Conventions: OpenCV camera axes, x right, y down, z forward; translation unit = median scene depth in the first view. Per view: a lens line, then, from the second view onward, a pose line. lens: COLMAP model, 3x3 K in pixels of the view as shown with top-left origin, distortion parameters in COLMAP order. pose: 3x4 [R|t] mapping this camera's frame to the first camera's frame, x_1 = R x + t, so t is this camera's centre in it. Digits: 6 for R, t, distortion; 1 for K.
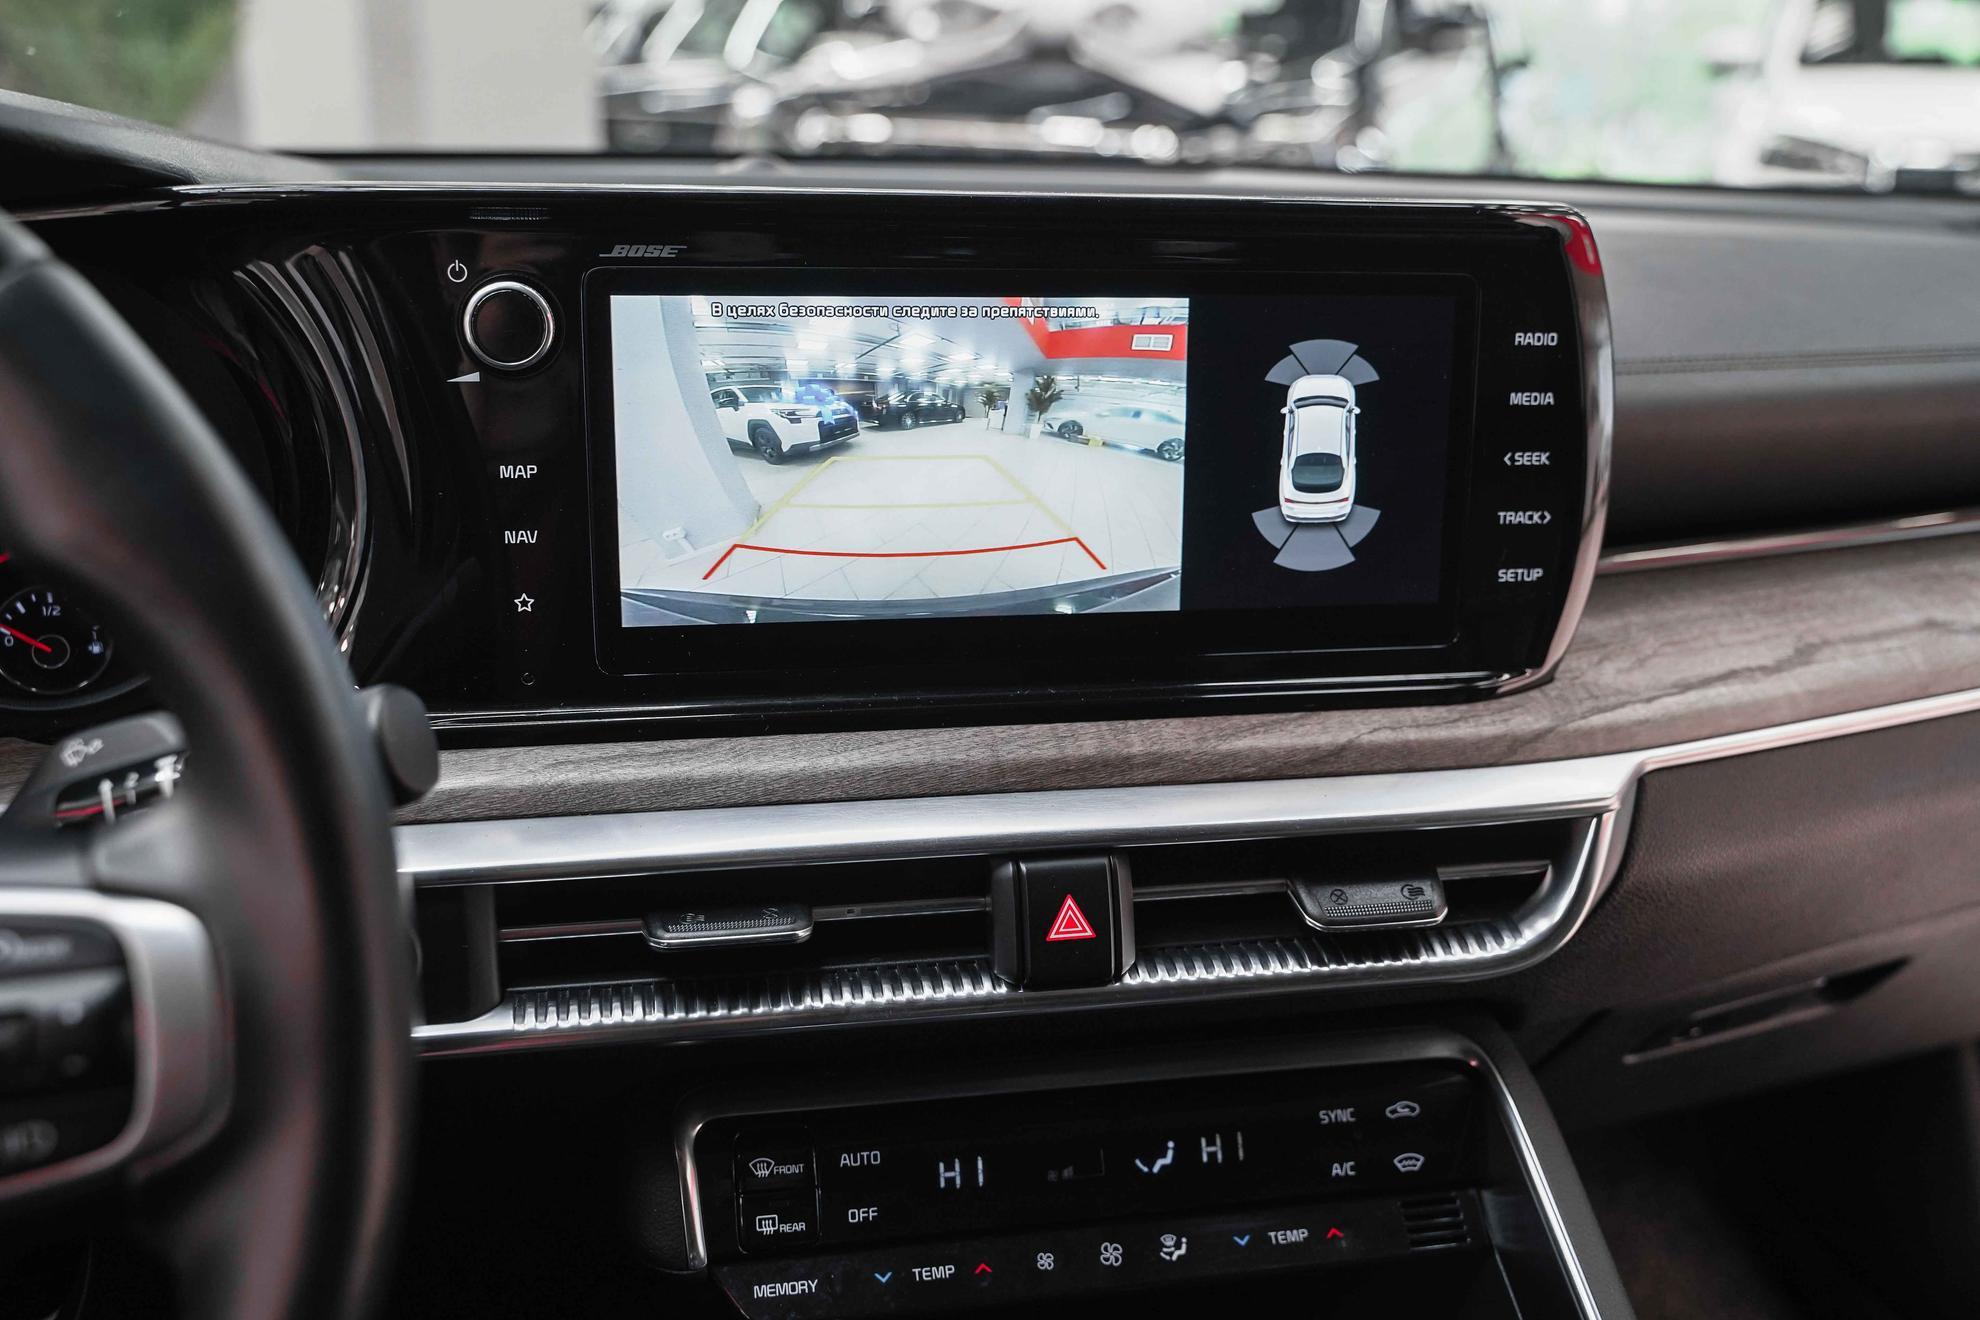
lens RADIAL K [[1807.8, 0, 990.0], [0, 1807.8, 660.0], [0, 0, 1]] dist [-0.001460, 0.000751]
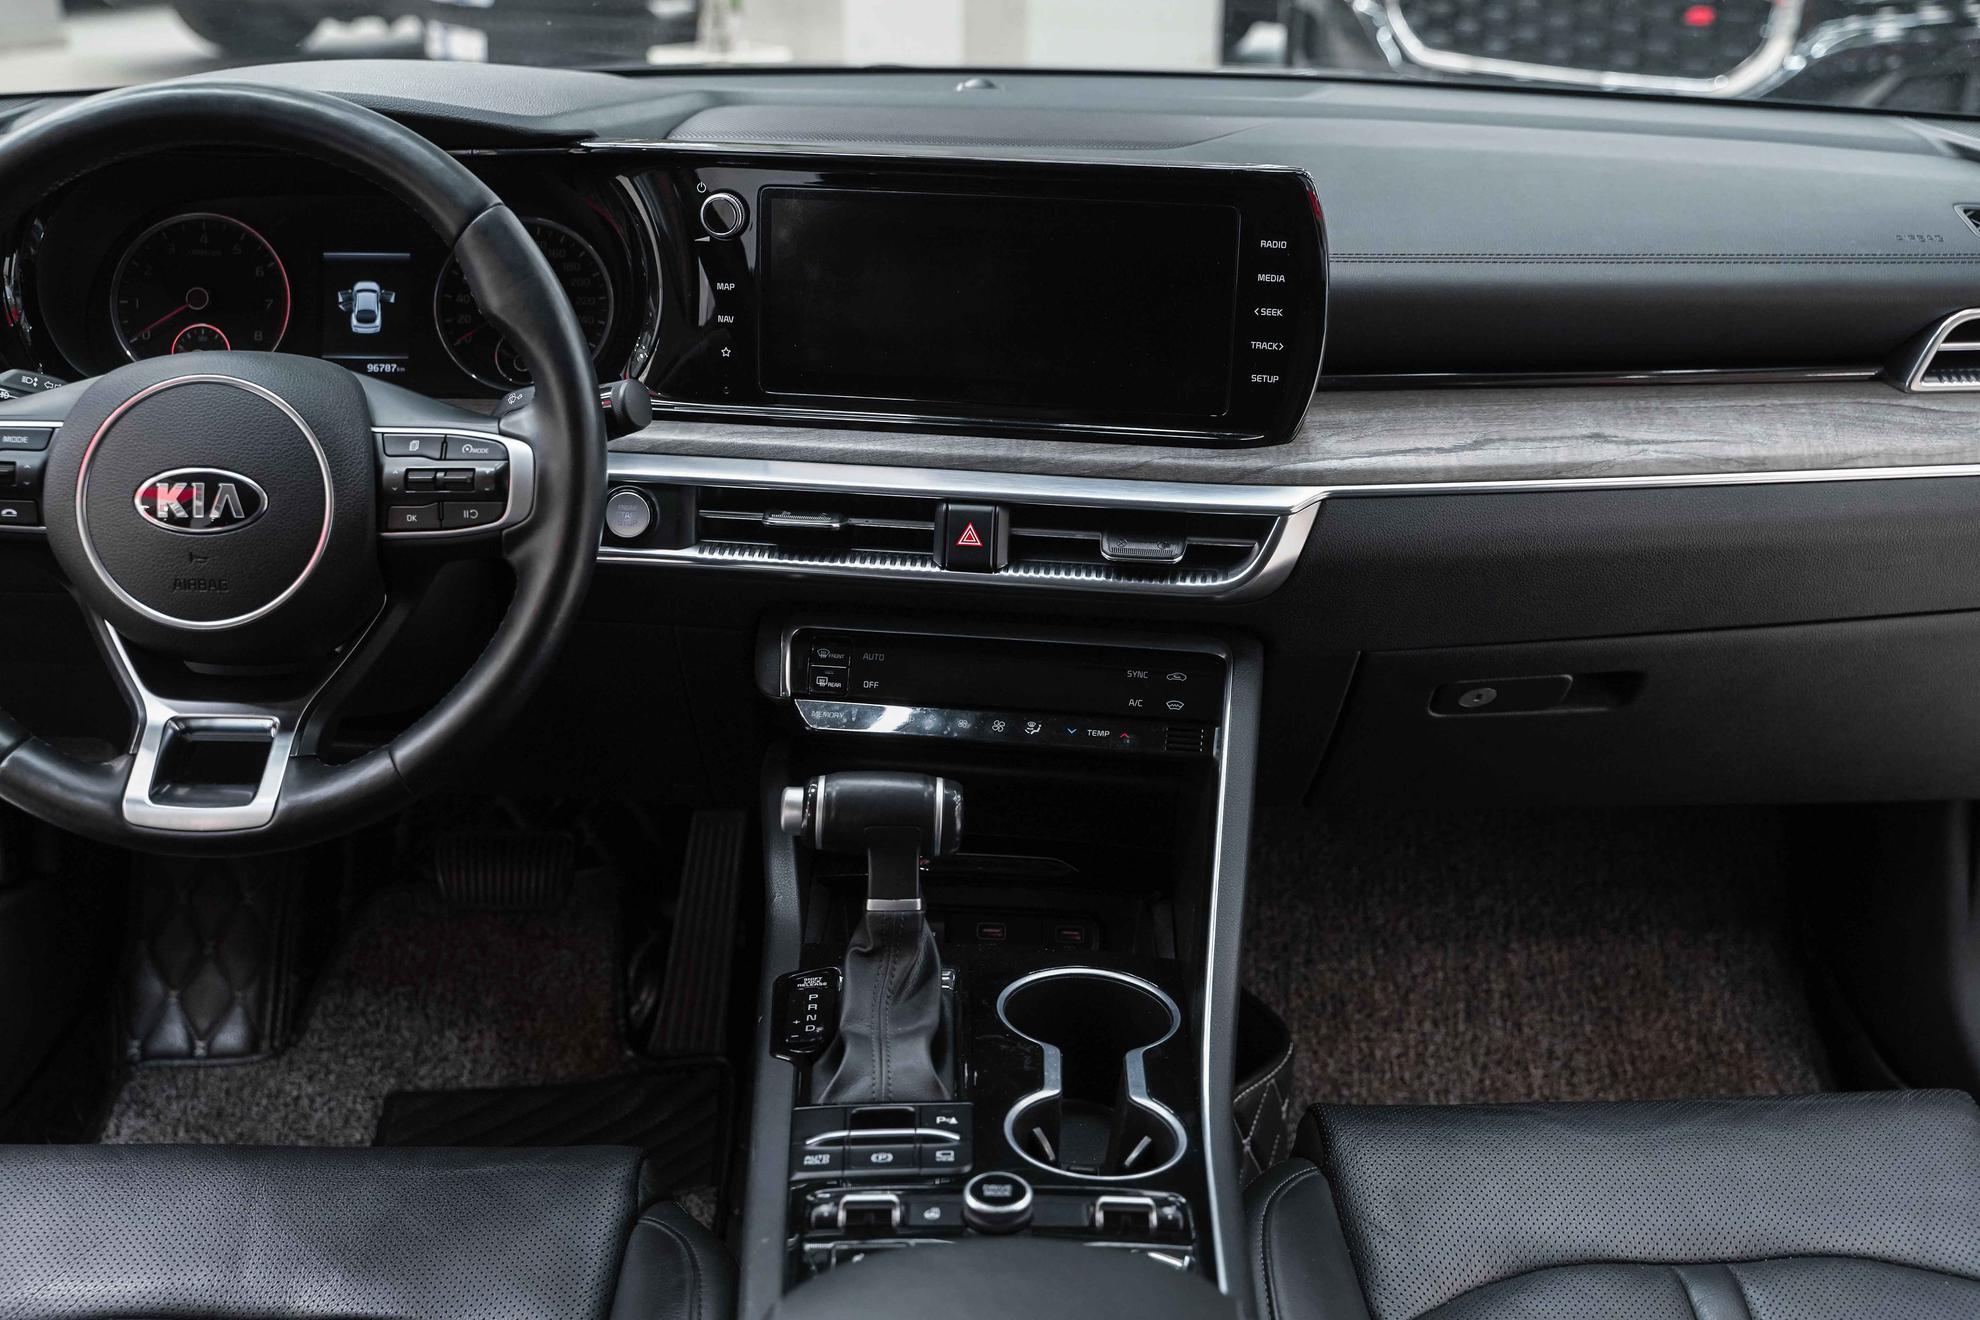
lens RADIAL K [[2183.4, 0, 990.0], [0, 2183.4, 660.0], [0, 0, 1]] dist [0.001530, 0.003952]
pose [[0.945092, 0.113011, -0.306641, 0.767585], [-0.089154, 0.991873, 0.090769, 0.058504], [0.314407, -0.058447, 0.947487, -1.174997]]
